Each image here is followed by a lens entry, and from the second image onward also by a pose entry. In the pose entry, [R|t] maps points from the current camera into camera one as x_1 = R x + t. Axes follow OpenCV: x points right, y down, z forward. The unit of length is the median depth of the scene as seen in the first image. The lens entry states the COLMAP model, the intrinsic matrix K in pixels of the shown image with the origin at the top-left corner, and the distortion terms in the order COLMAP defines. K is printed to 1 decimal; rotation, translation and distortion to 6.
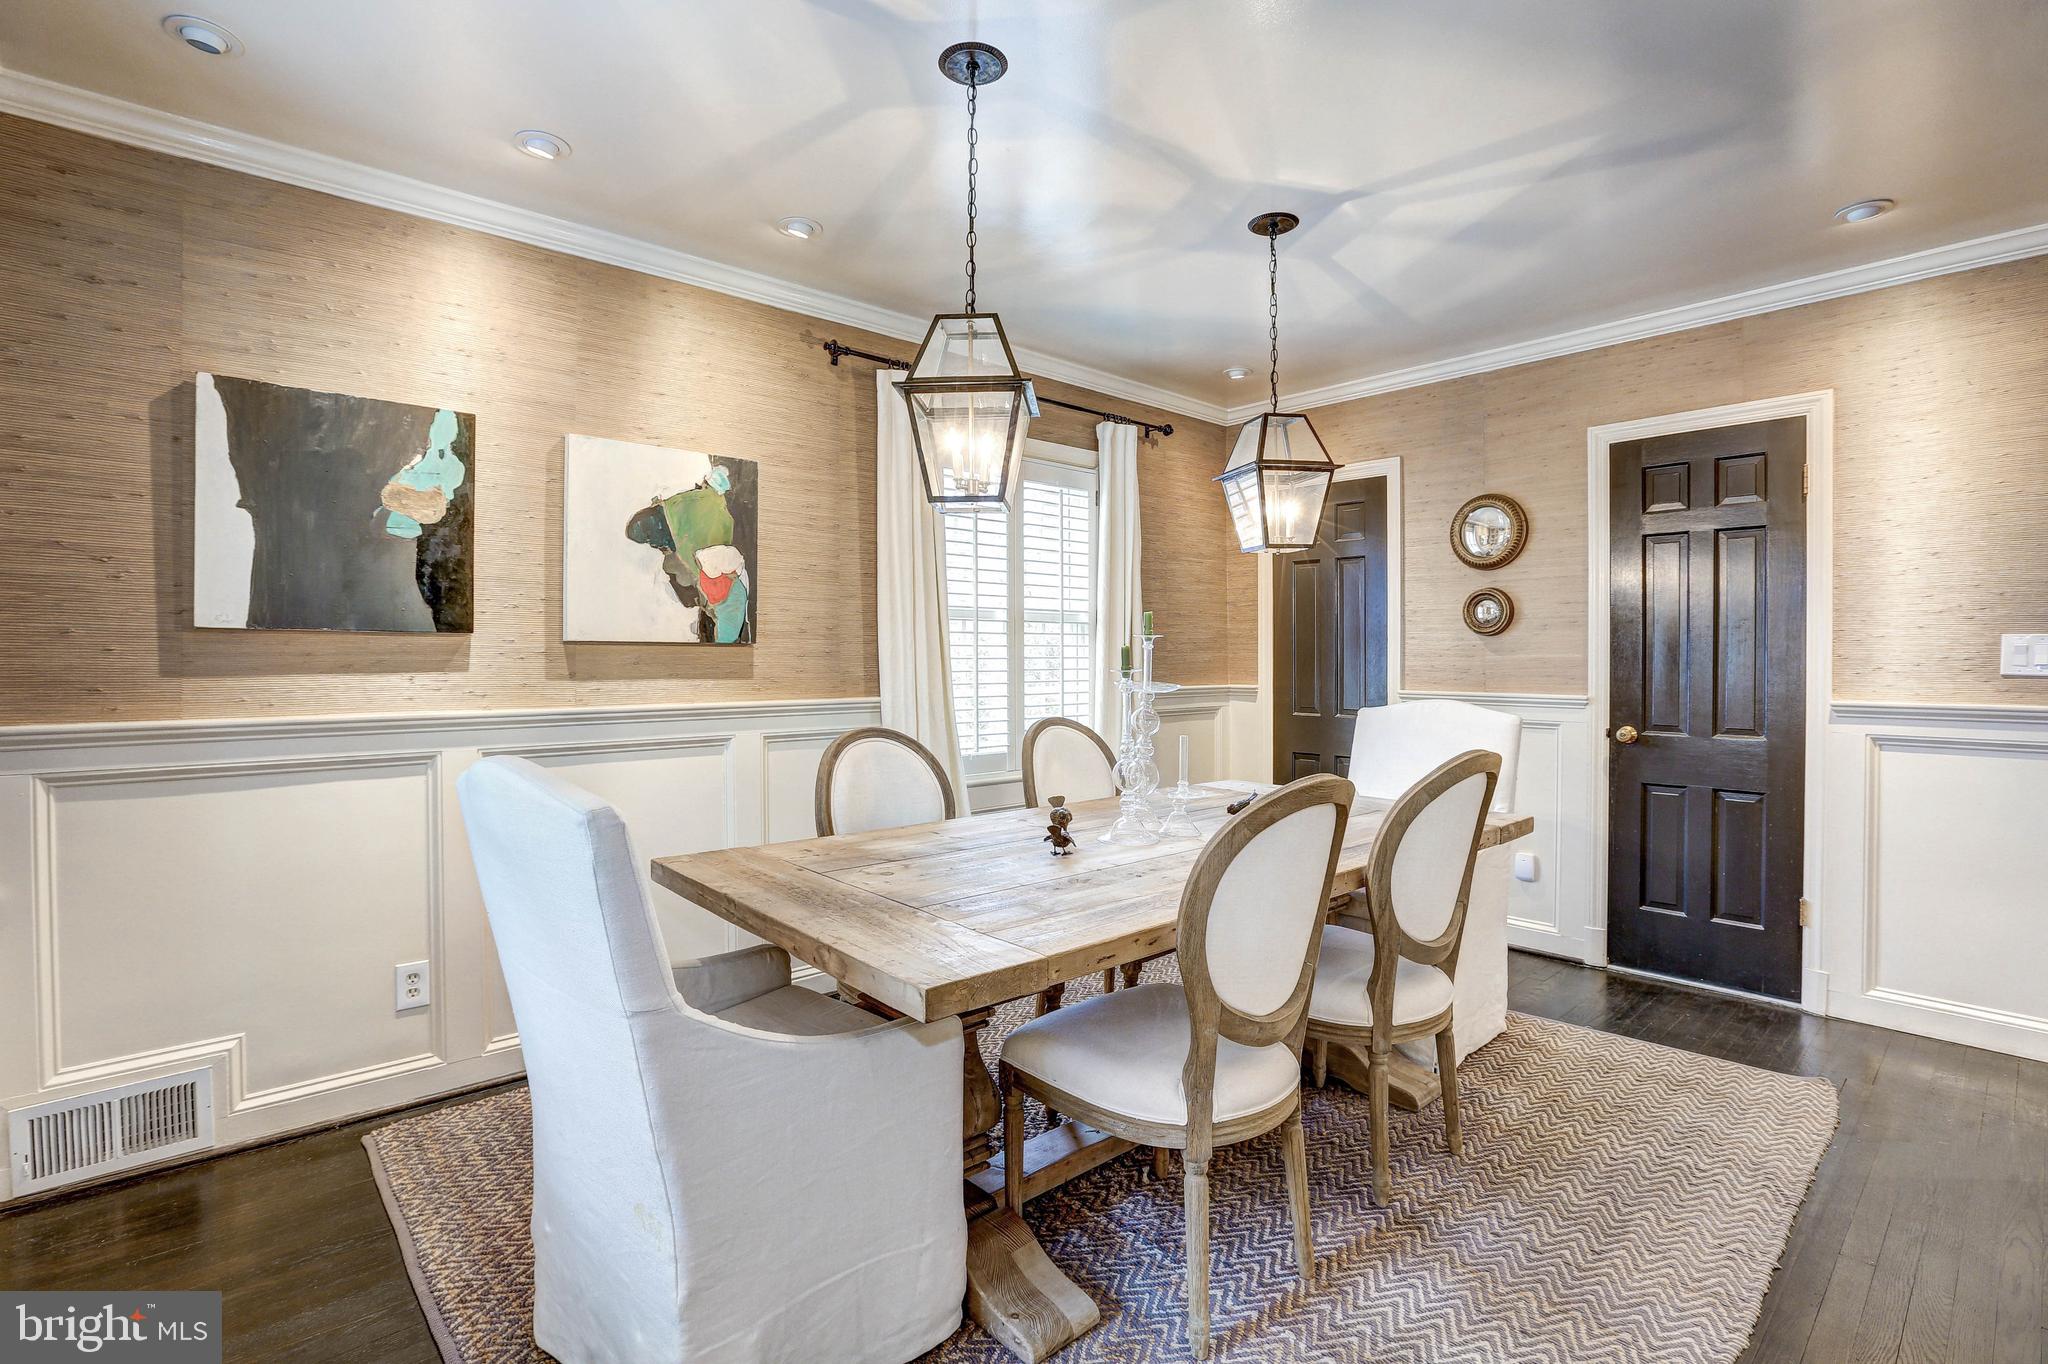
lens RADIAL K [[929.6, 0, 1012.2], [0, 929.6, 681.5], [0, 0, 1]] dist [0.000519, -0.000858]
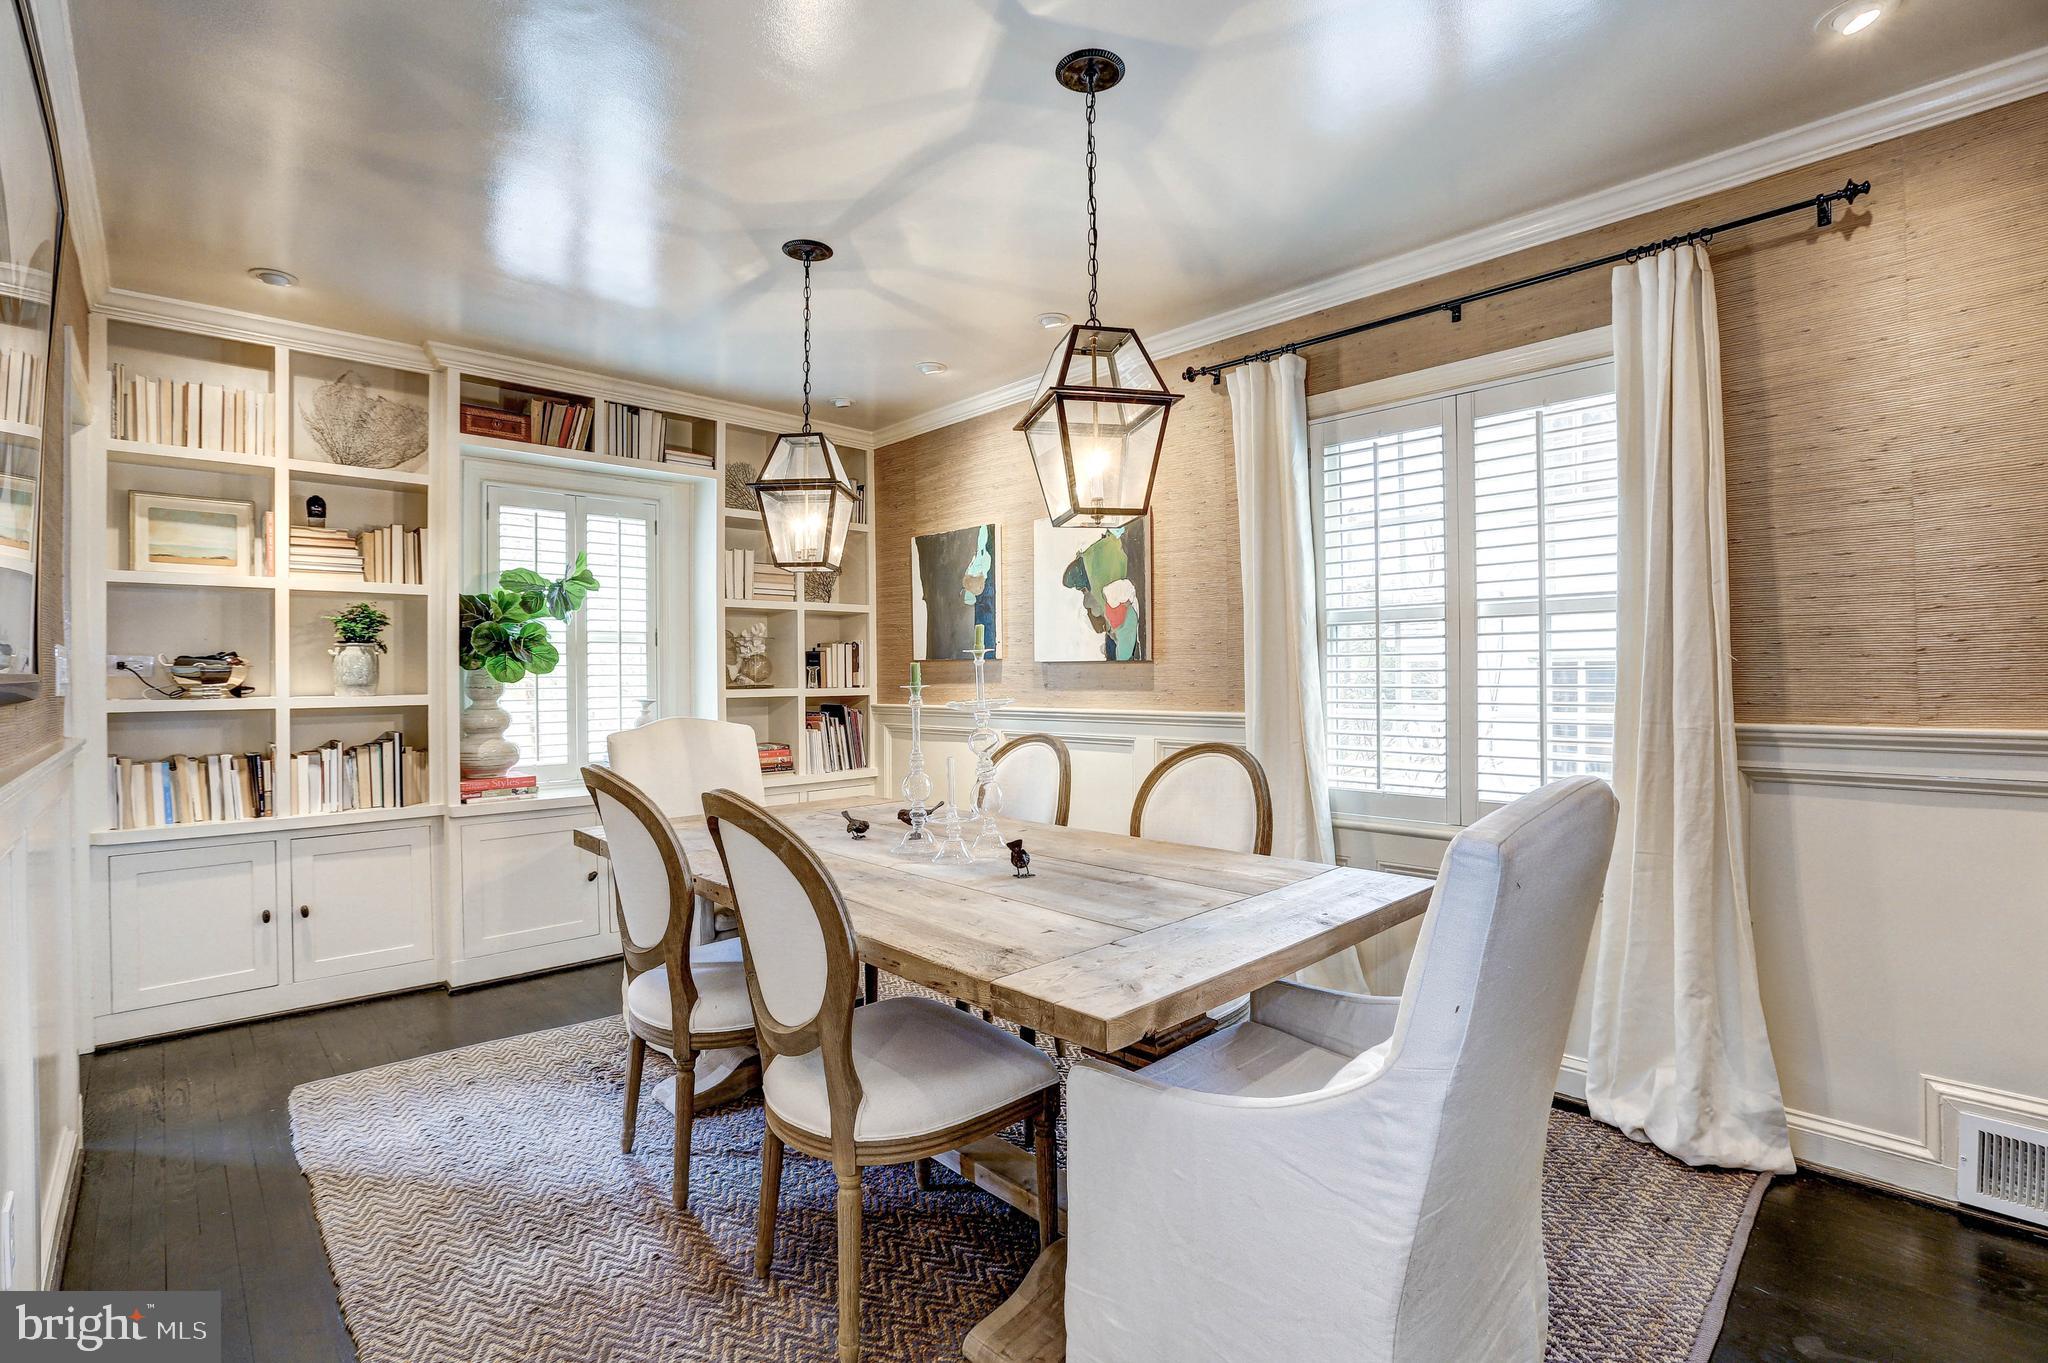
lens RADIAL K [[929.6, 0, 1020.9], [0, 929.6, 668.3], [0, 0, 1]] dist [0.000519, -0.000858]
pose [[0.092889, 0.005014, -0.995664, 0.893818], [-0.001091, 0.999987, 0.004934, -0.038084], [0.995676, 0.000628, 0.092893, 0.774523]]
